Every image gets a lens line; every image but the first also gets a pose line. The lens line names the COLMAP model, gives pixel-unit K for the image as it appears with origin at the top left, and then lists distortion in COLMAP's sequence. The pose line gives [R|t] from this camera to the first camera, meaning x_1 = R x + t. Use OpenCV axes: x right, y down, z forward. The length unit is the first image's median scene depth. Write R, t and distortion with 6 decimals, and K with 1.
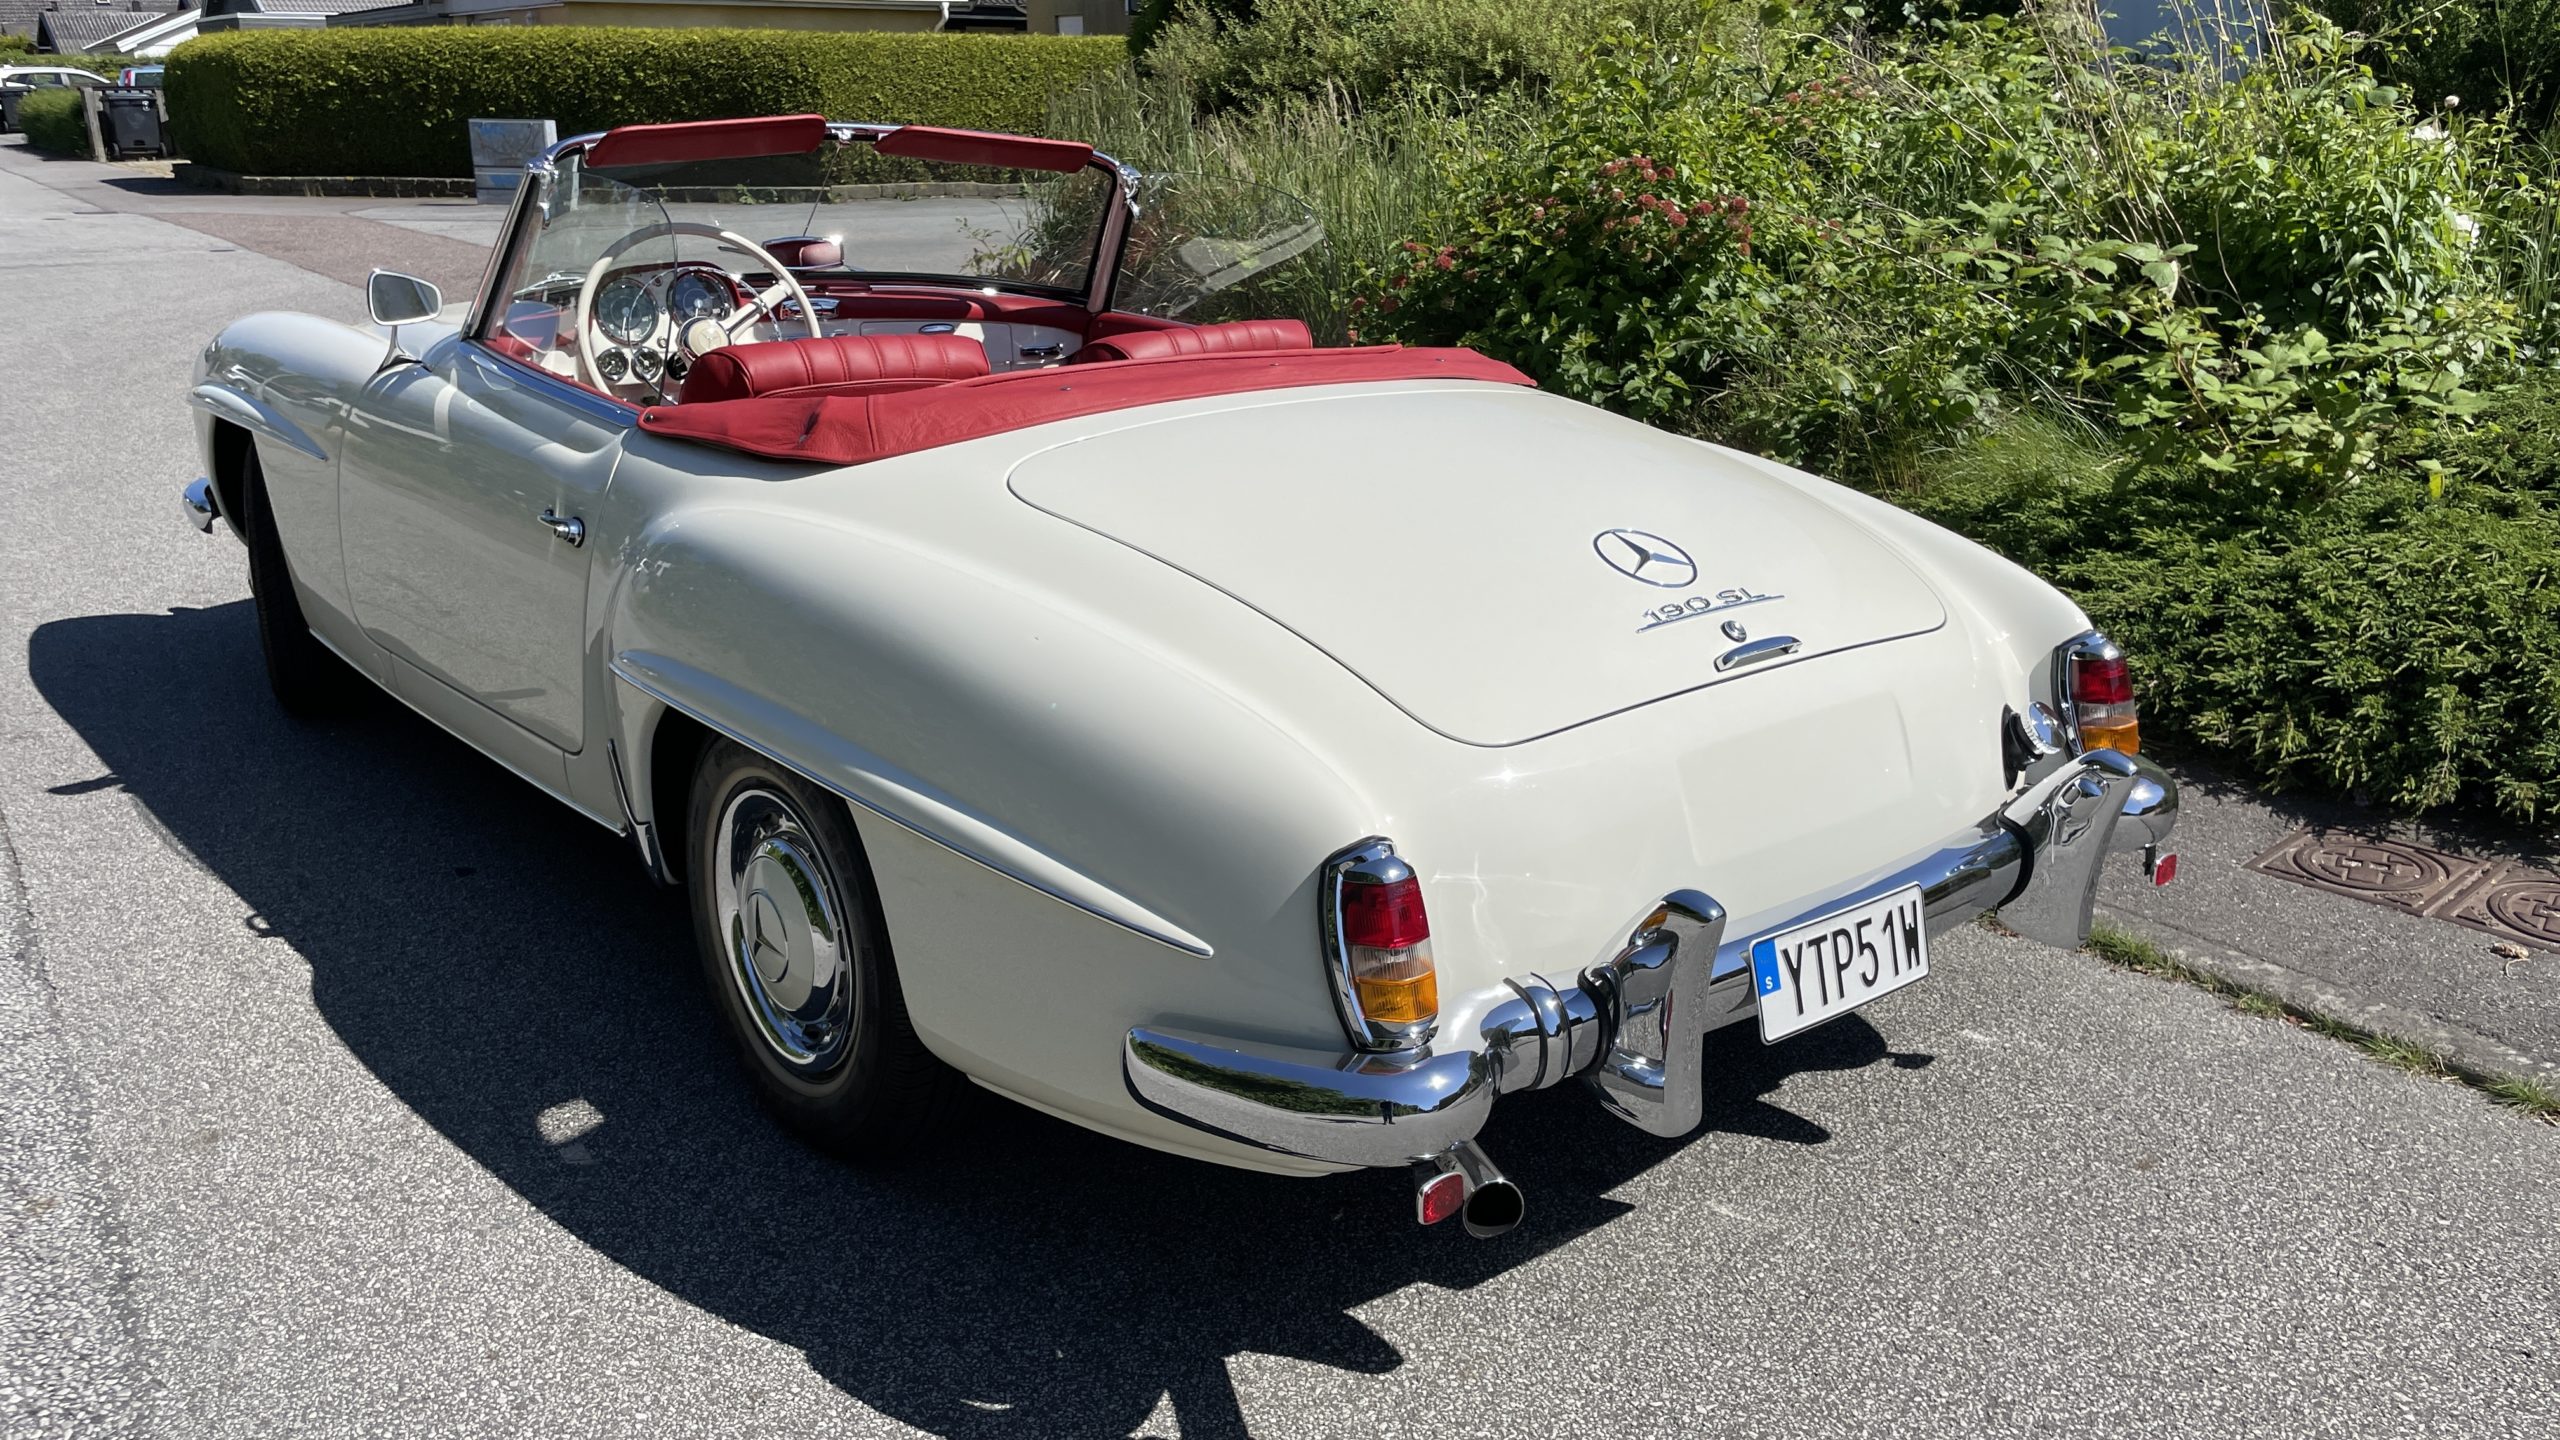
lens RADIAL K [[1960.5, 0, 1287.3], [0, 1960.5, 730.0], [0, 0, 1]] dist [0.093865, -0.134168]
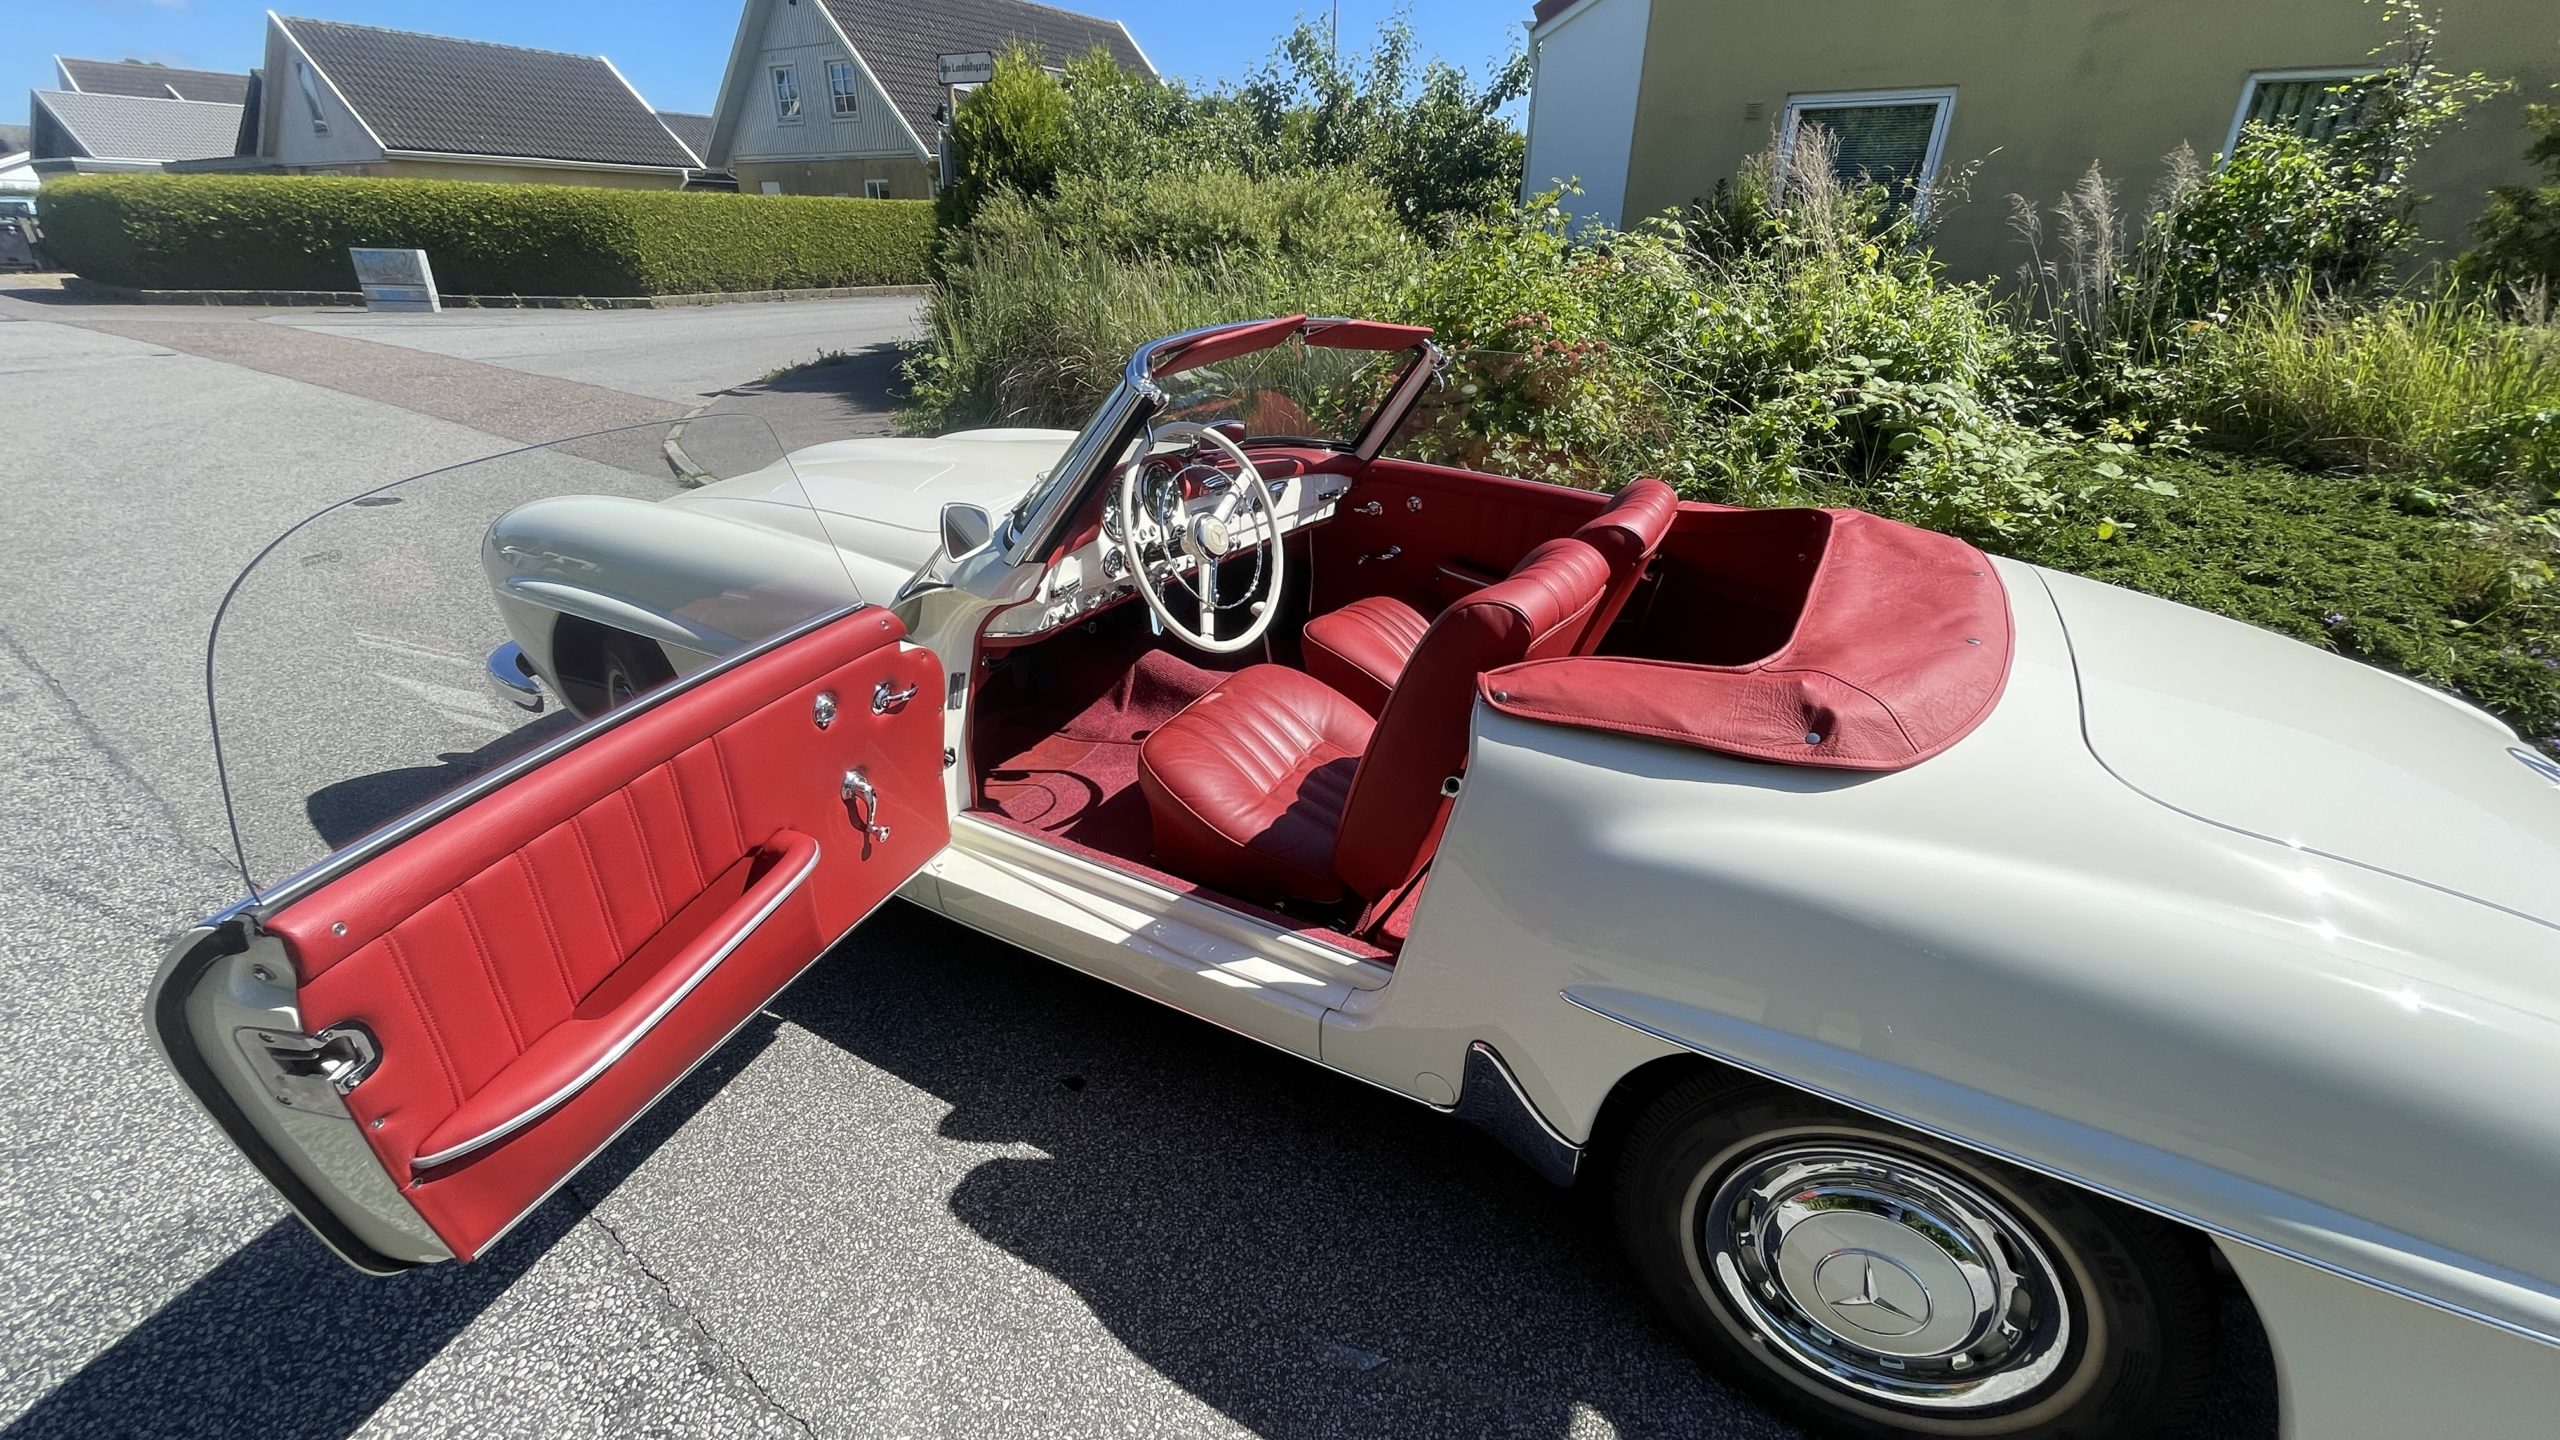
lens RADIAL K [[1034.5, 0, 1281.5], [0, 1034.5, 709.5], [0, 0, 1]] dist [0.001016, -0.000084]
pose [[0.937674, -0.126634, 0.323623, -0.291263], [0.087423, 0.987251, 0.133010, -0.114275], [-0.336341, -0.096428, 0.936790, 0.302135]]
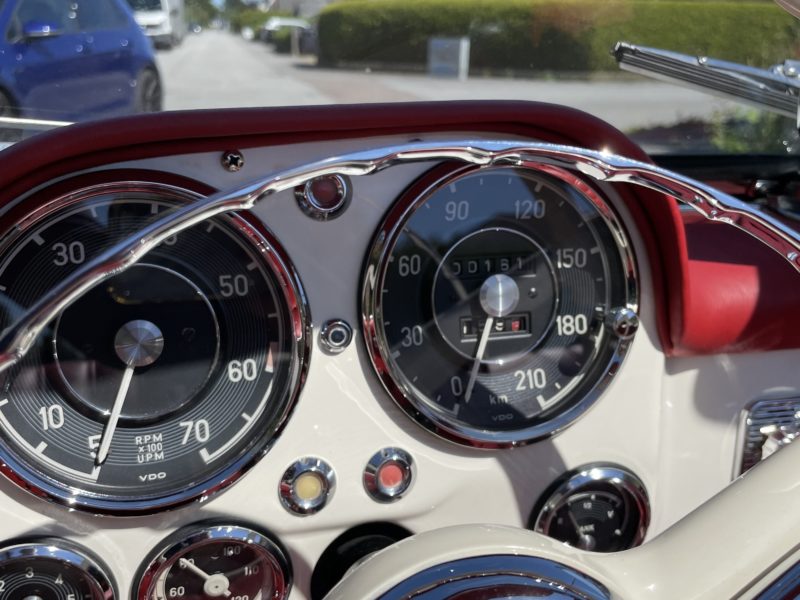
lens RADIAL K [[803.5, 0, 400.2], [0, 803.5, 288.8], [0, 0, 1]] dist [0.120047, -0.244469]
pose [[0.909462, 0.141390, -0.391007, -0.185050], [-0.148209, 0.988873, 0.012856, -0.146086], [0.388474, 0.046258, 0.920298, 0.619518]]
